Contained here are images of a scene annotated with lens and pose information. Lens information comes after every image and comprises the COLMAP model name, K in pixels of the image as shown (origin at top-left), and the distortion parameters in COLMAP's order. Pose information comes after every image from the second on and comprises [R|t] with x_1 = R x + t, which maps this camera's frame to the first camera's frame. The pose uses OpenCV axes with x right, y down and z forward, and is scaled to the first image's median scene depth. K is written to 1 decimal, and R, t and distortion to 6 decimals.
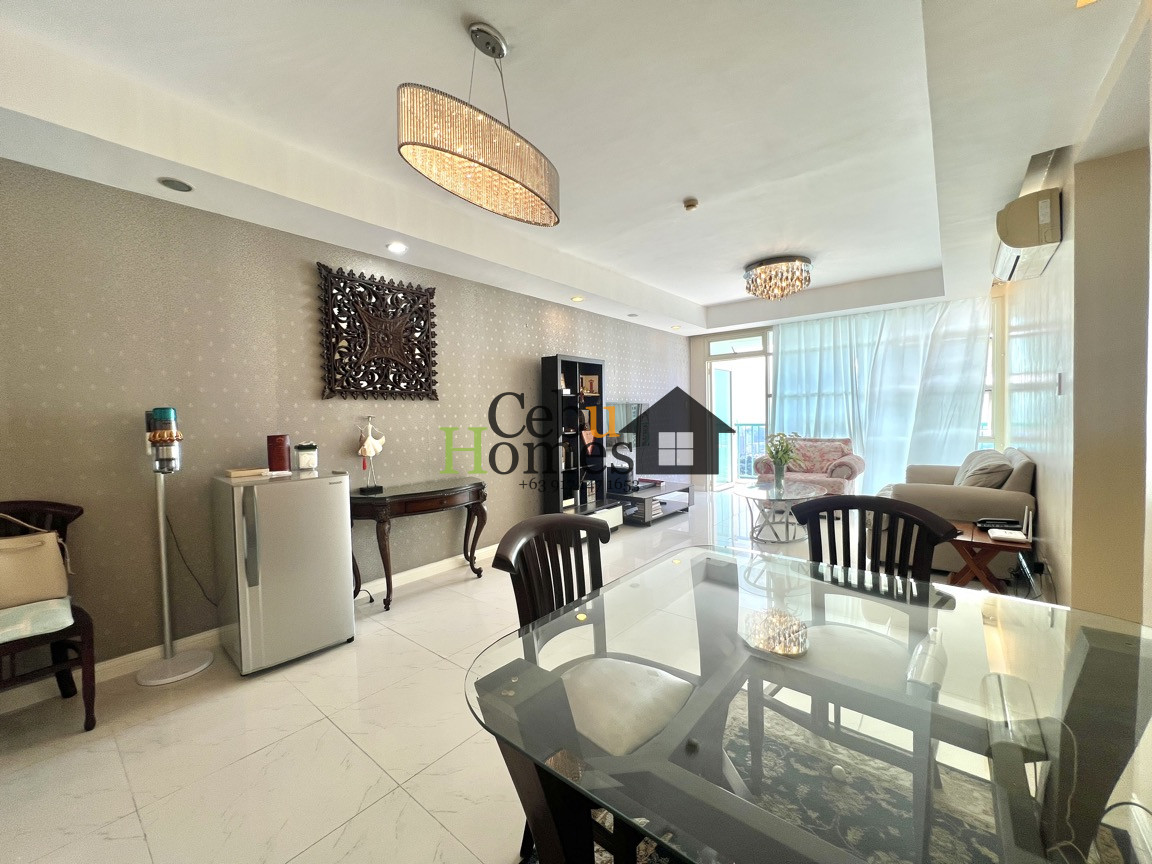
lens RADIAL K [[468.0, 0, 575.5], [0, 468.0, 427.9], [0, 0, 1]] dist [0.000078, 0.000006]
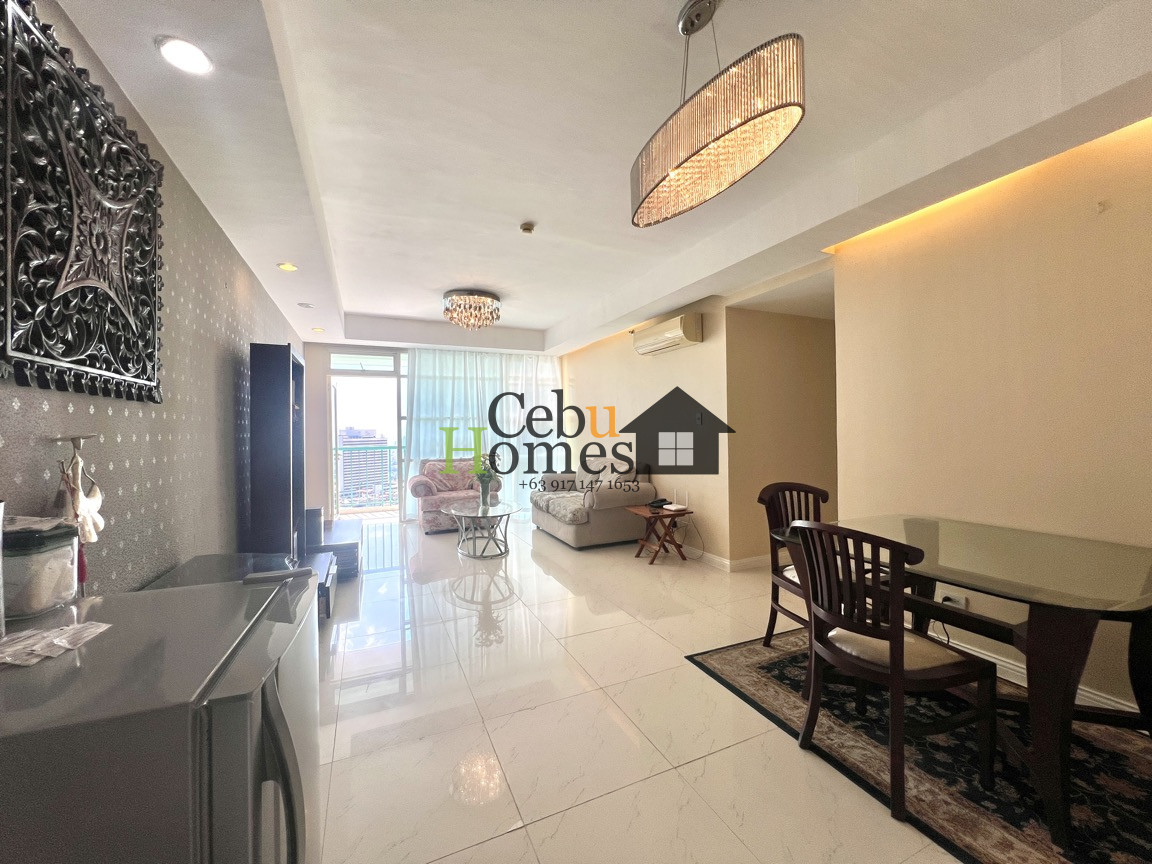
lens RADIAL K [[468.0, 0, 572.7], [0, 468.0, 433.7], [0, 0, 1]] dist [0.000078, 0.000006]
pose [[0.468171, 0.007620, 0.883605, -0.308456], [0.026787, 0.999381, -0.022811, -0.003254], [-0.883232, 0.034349, 0.467677, 0.232586]]
